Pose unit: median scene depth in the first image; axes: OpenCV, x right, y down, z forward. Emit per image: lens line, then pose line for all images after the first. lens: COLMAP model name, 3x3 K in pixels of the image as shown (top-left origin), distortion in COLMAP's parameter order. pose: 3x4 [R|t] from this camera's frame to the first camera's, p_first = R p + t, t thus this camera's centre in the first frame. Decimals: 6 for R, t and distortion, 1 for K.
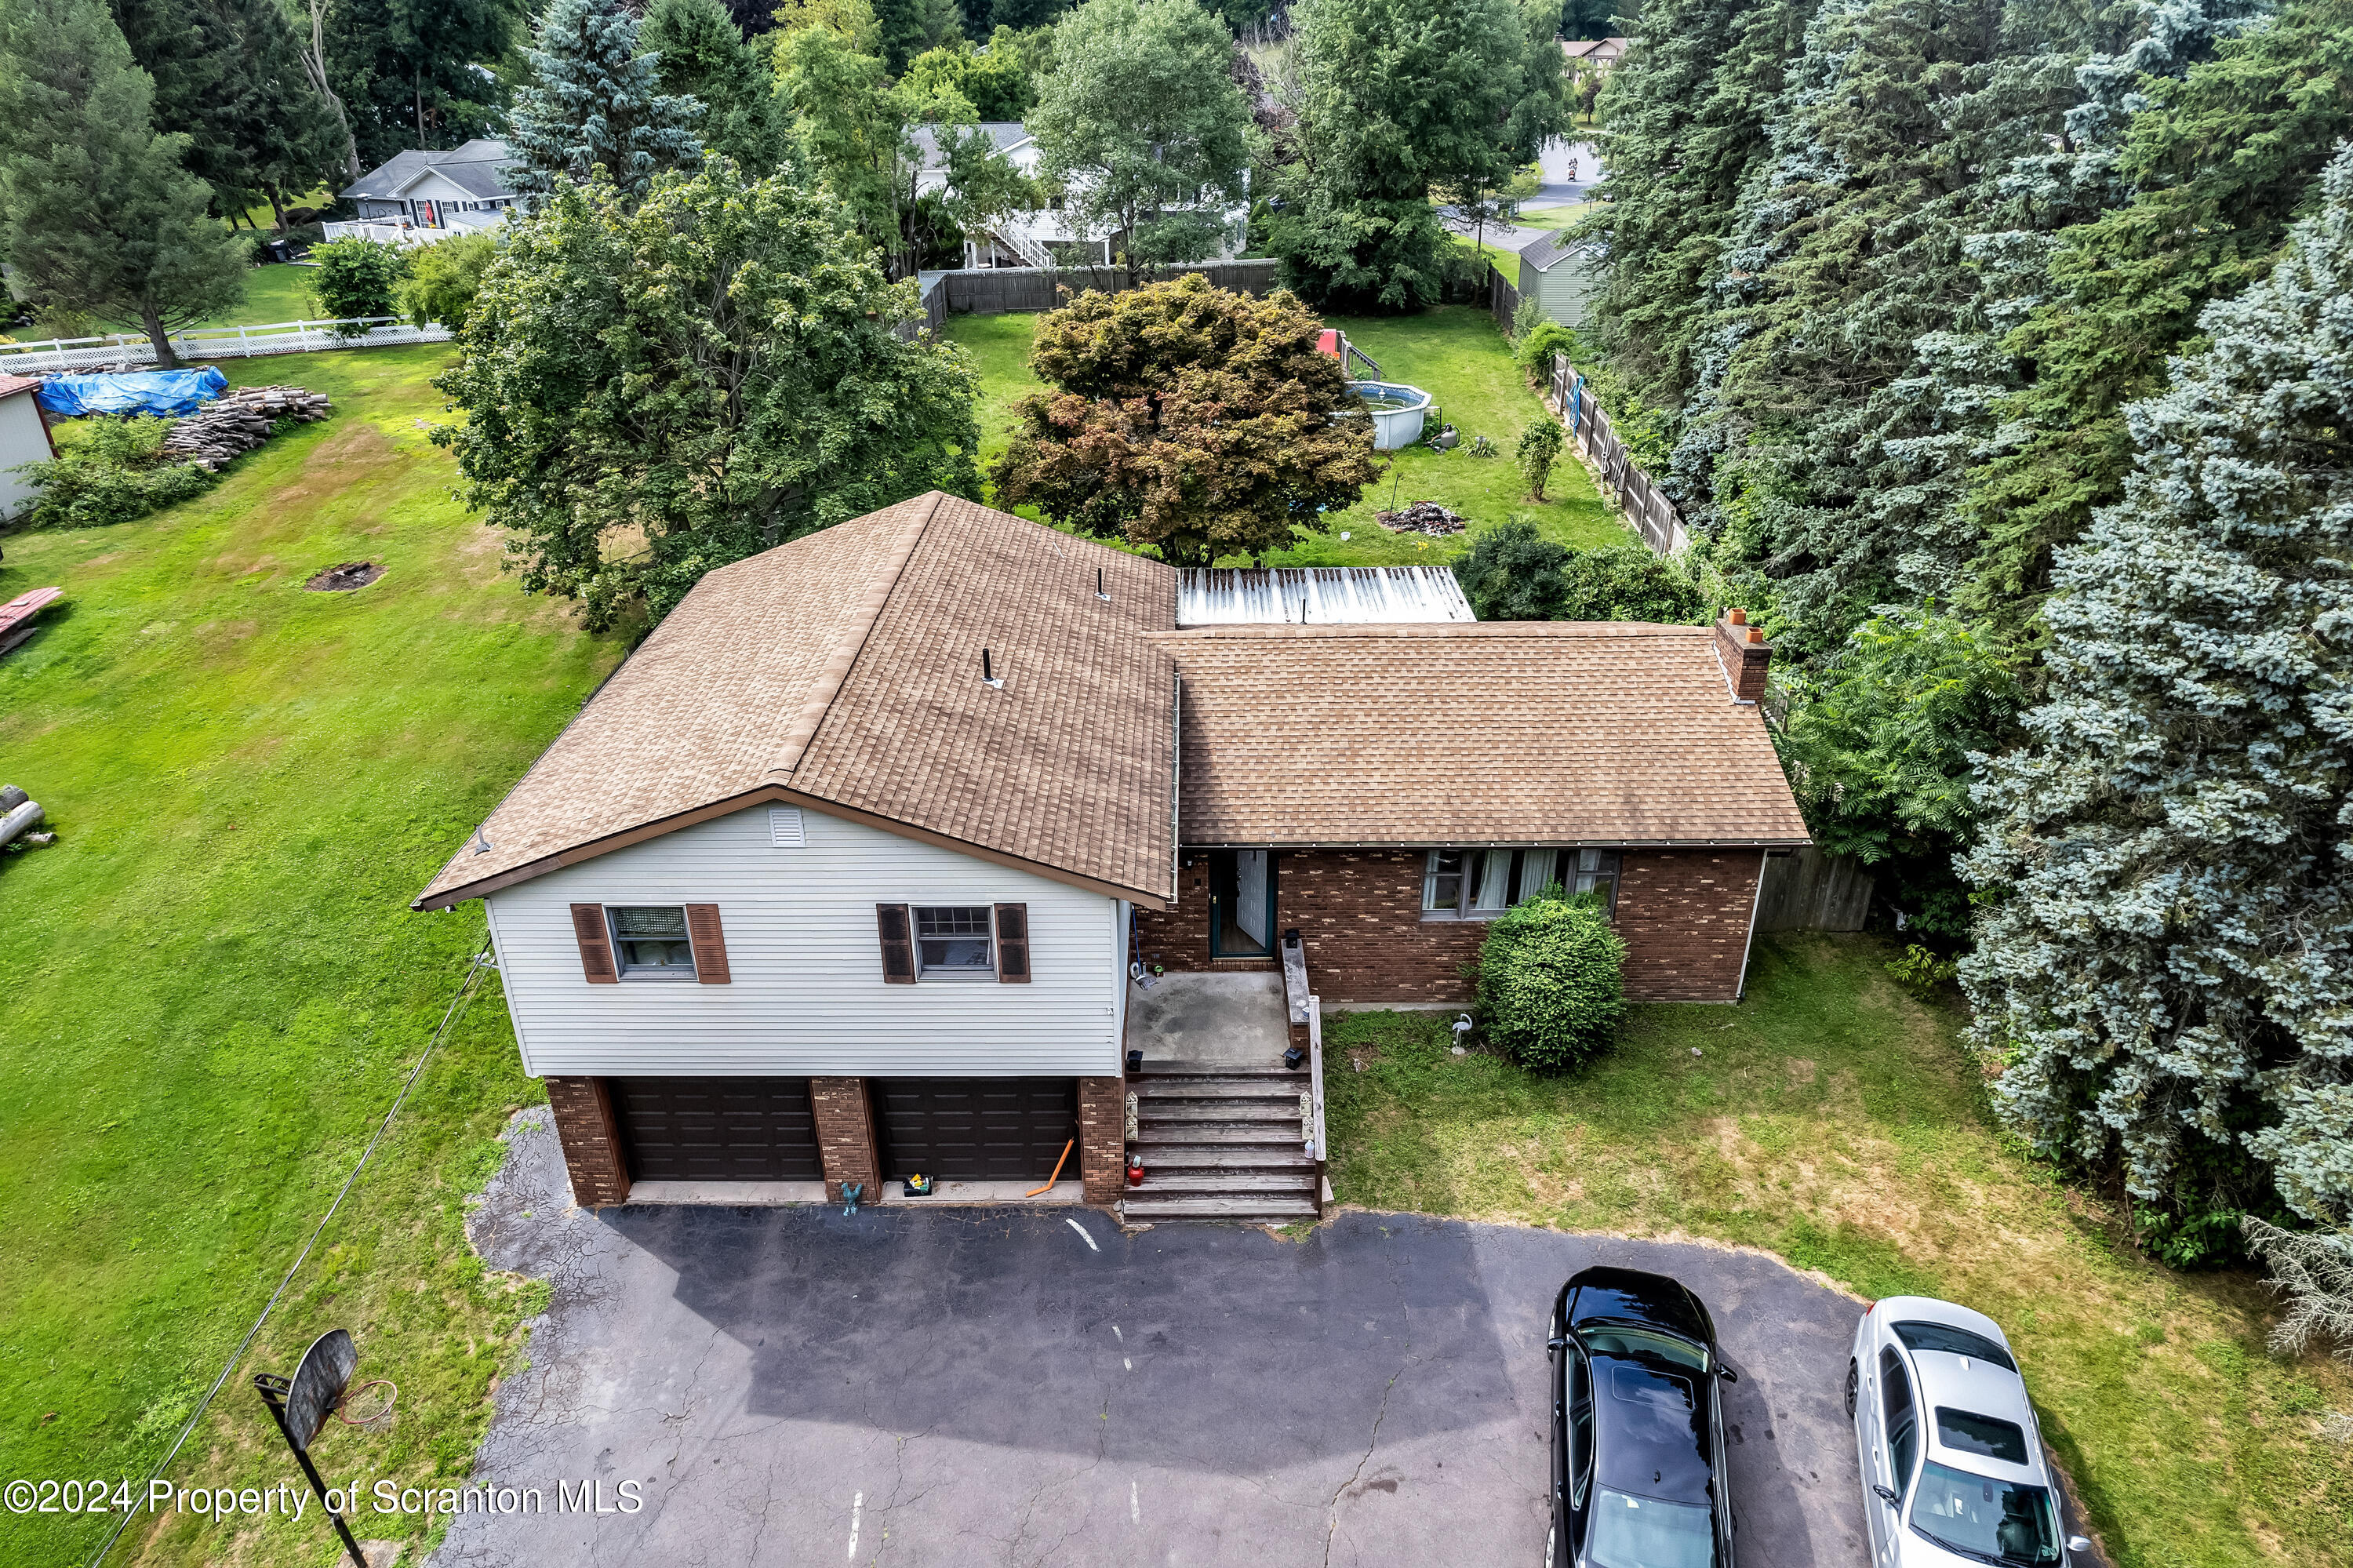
lens RADIAL K [[1554.3, 0, 1187.3], [0, 1554.3, 784.2], [0, 0, 1]] dist [-0.079706, 0.062100]
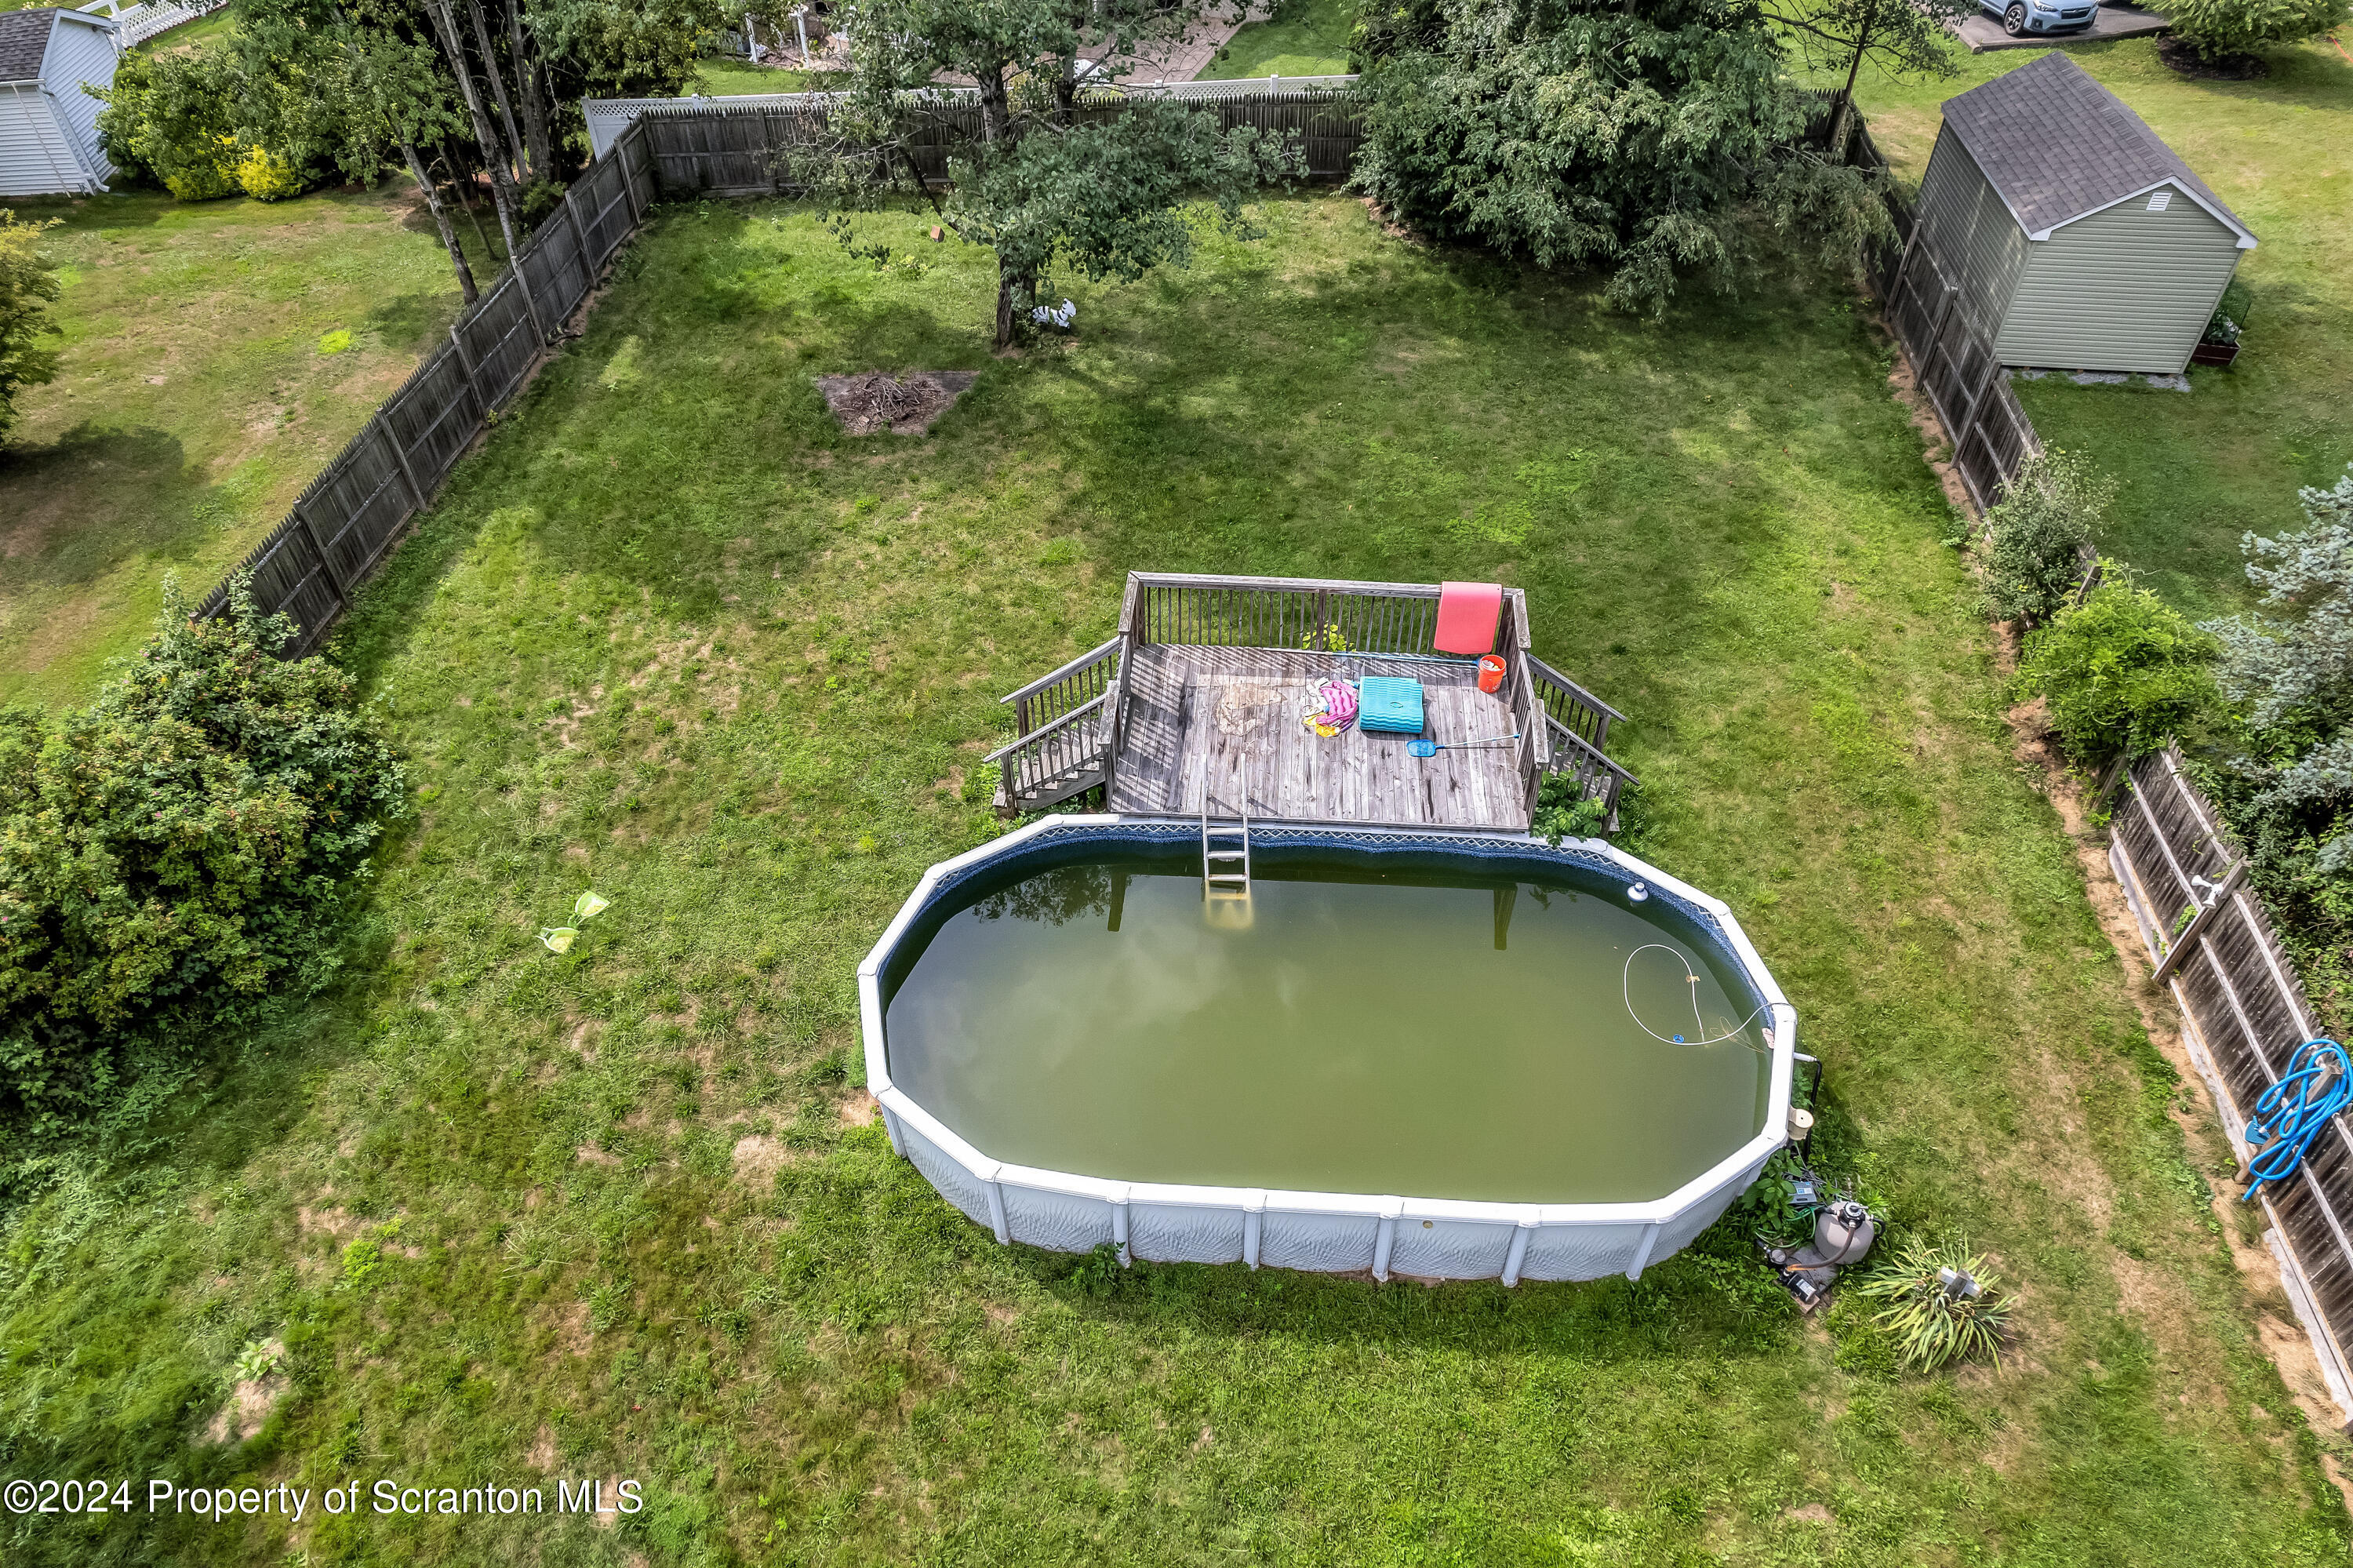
lens RADIAL K [[1554.3, 0, 1187.3], [0, 1554.3, 784.2], [0, 0, 1]] dist [-0.079706, 0.062100]
pose [[0.997627, 0.049465, -0.047891, 0.114661], [-0.033372, 0.955818, 0.292059, -0.888680], [0.060222, -0.289768, 0.955200, 1.658853]]
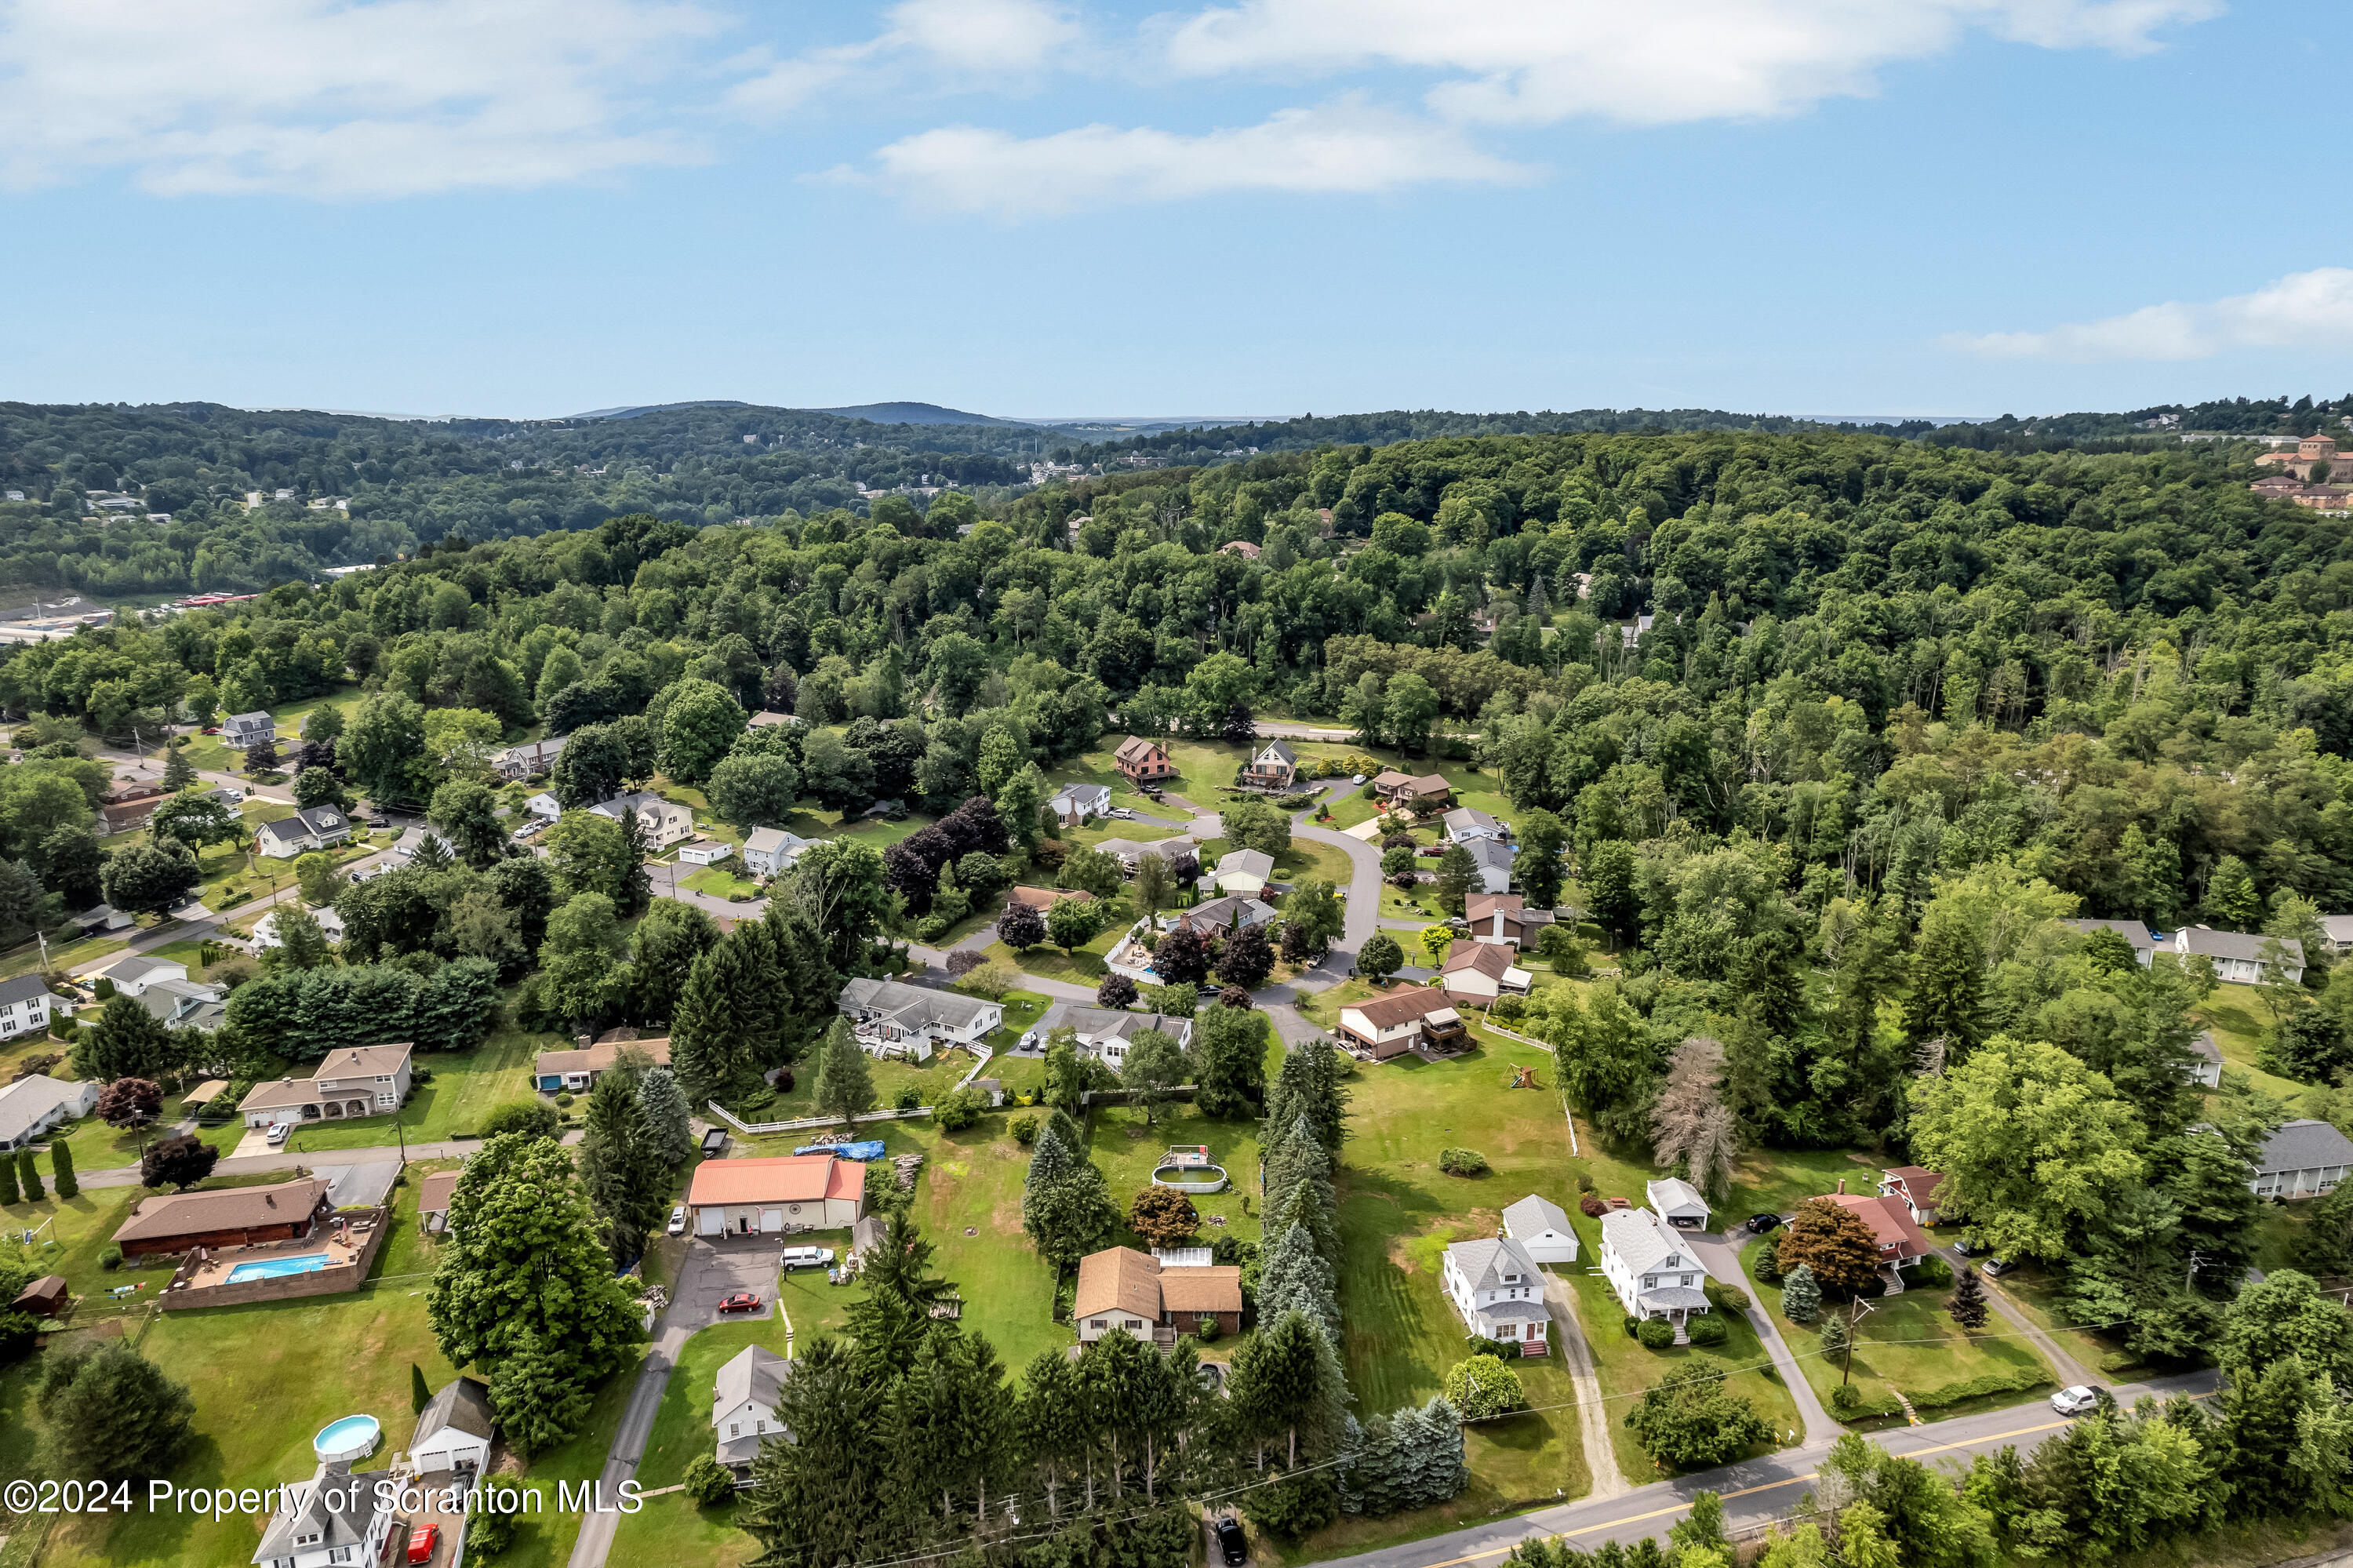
lens RADIAL K [[1498.9, 0, 1182.8], [0, 1498.9, 770.7], [0, 0, 1]] dist [-0.082376, 0.078919]
pose [[0.999983, 0.005314, -0.002239, 0.115544], [-0.005678, 0.975129, -0.221566, -0.961250], [0.001006, 0.221575, 0.975143, -6.920364]]
